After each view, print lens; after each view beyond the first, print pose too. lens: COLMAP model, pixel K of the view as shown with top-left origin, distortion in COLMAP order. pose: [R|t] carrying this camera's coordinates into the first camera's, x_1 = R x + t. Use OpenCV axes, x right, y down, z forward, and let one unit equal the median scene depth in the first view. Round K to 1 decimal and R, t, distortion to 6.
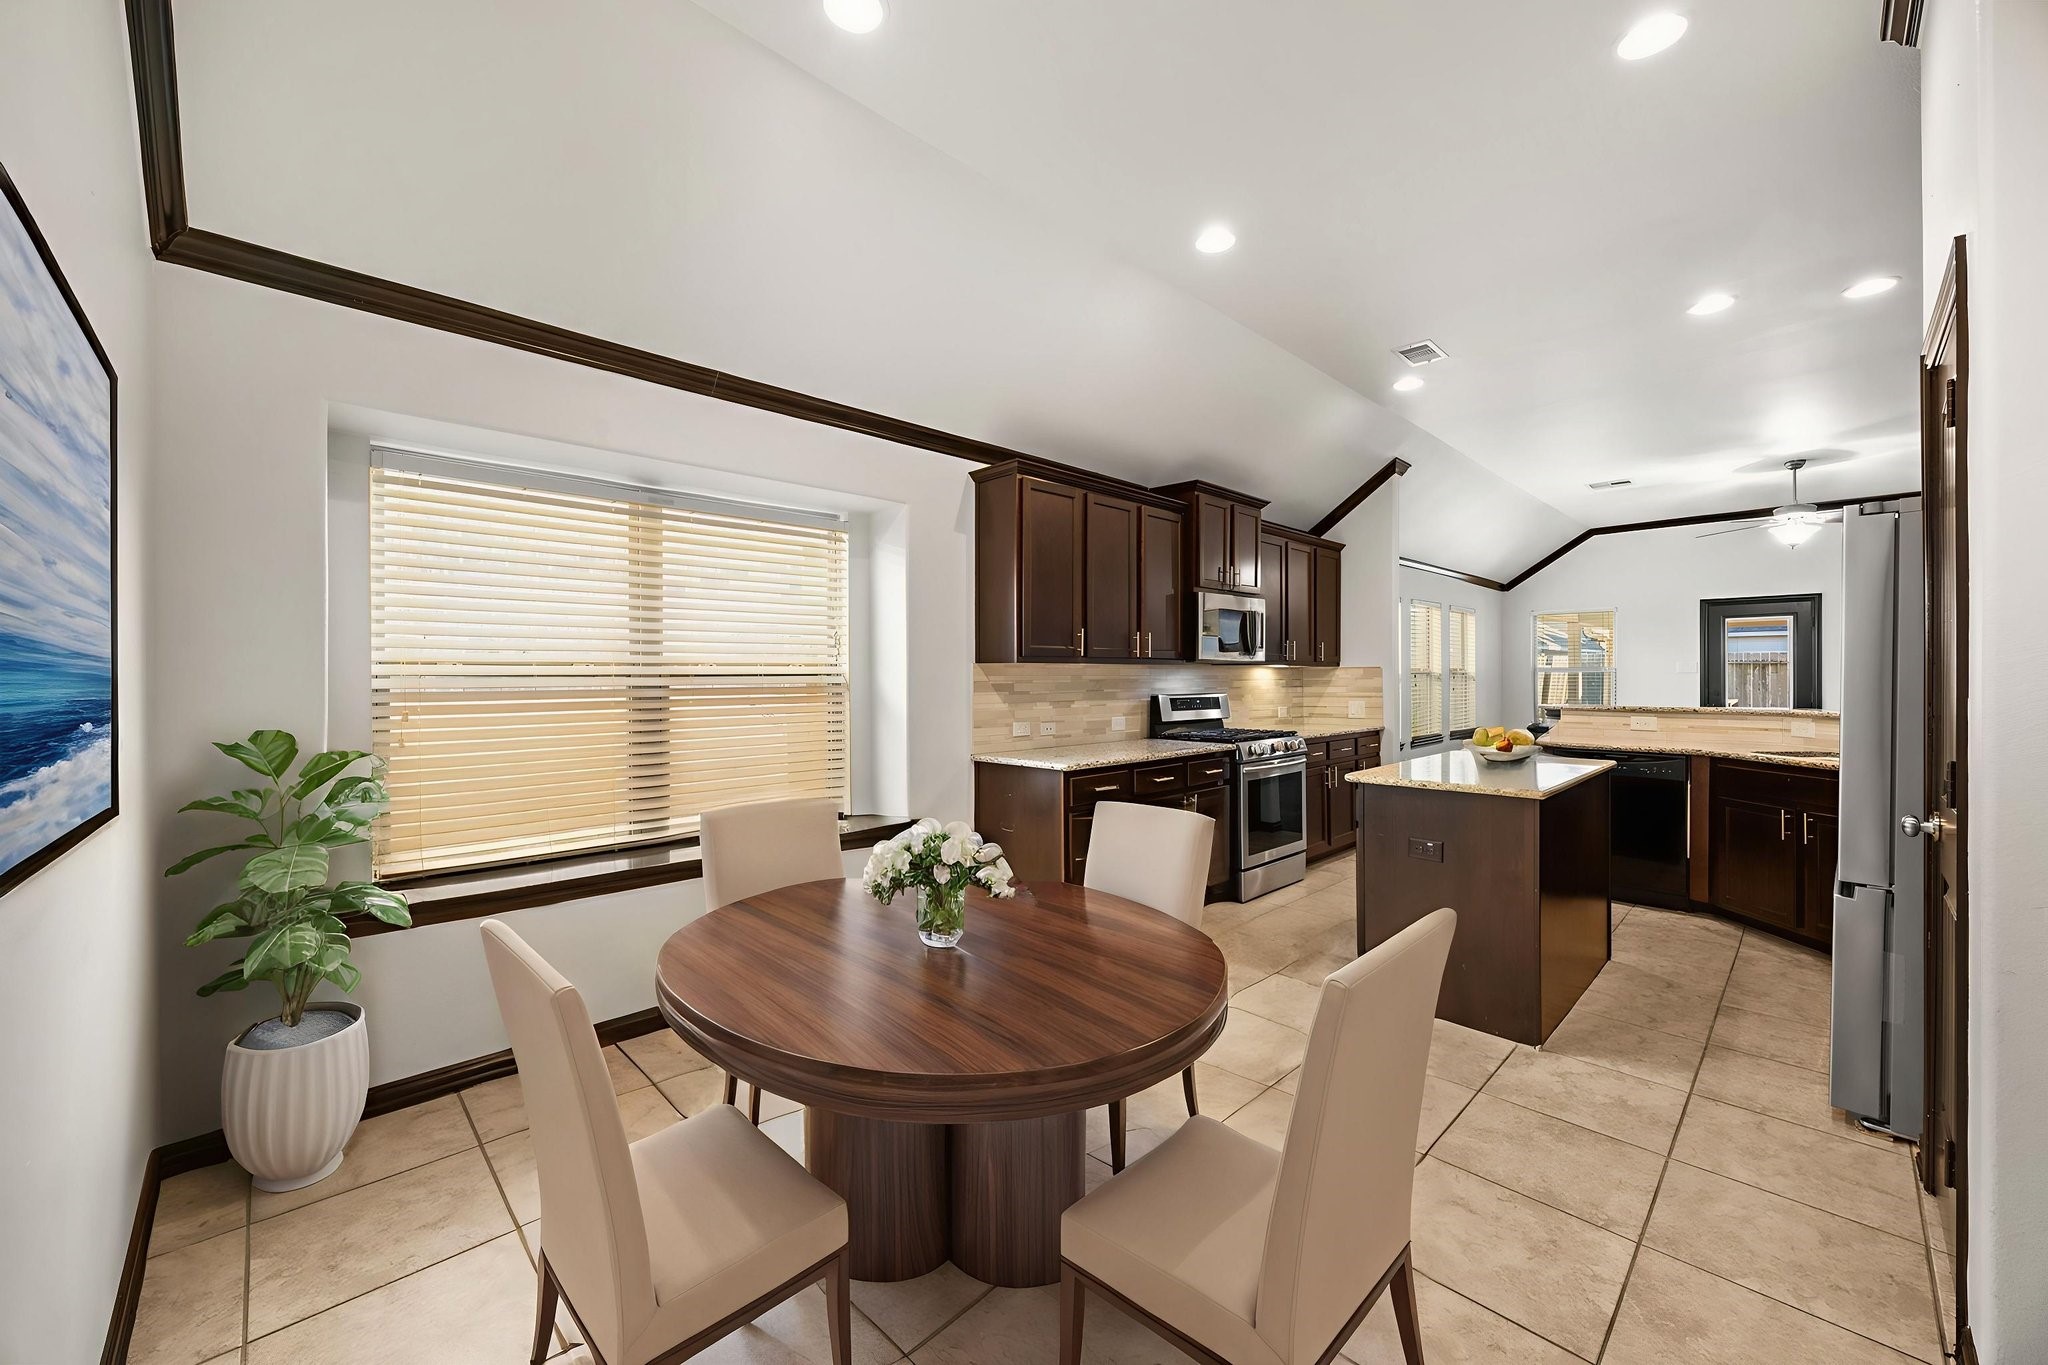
lens RADIAL K [[778.1, 0, 1027.9], [0, 778.1, 677.2], [0, 0, 1]] dist [0.000103, -0.000141]
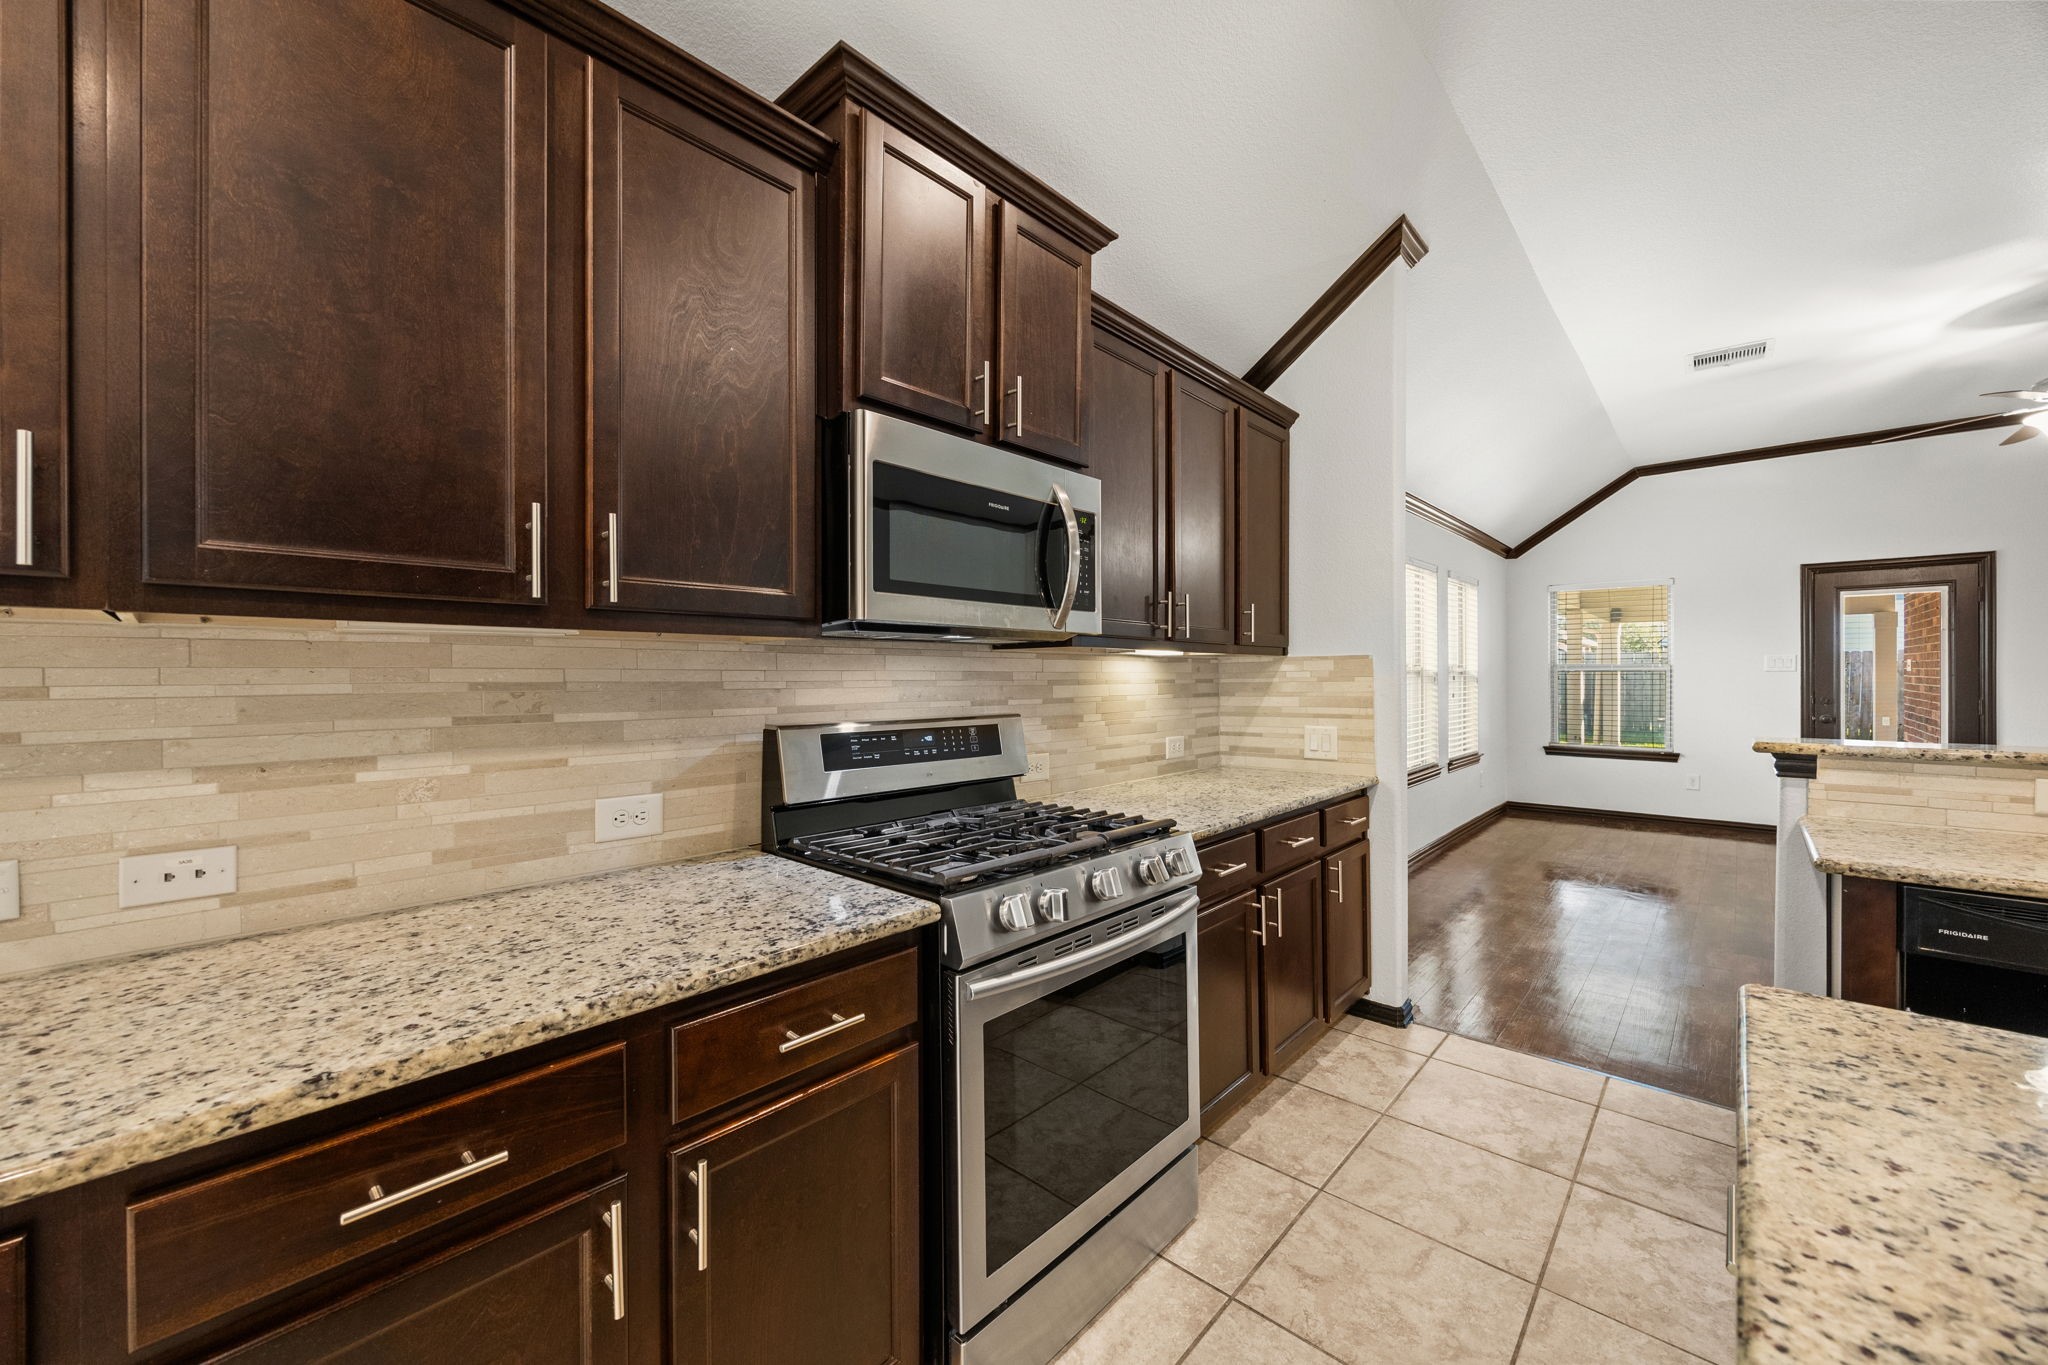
lens RADIAL K [[778.1, 0, 1027.9], [0, 778.1, 677.2], [0, 0, 1]] dist [0.000103, -0.000141]
pose [[0.998277, 0.000374, 0.058676, 0.267660], [-0.000342, 1.000000, -0.000566, 0.000704], [-0.058676, 0.000545, 0.998277, 0.667662]]
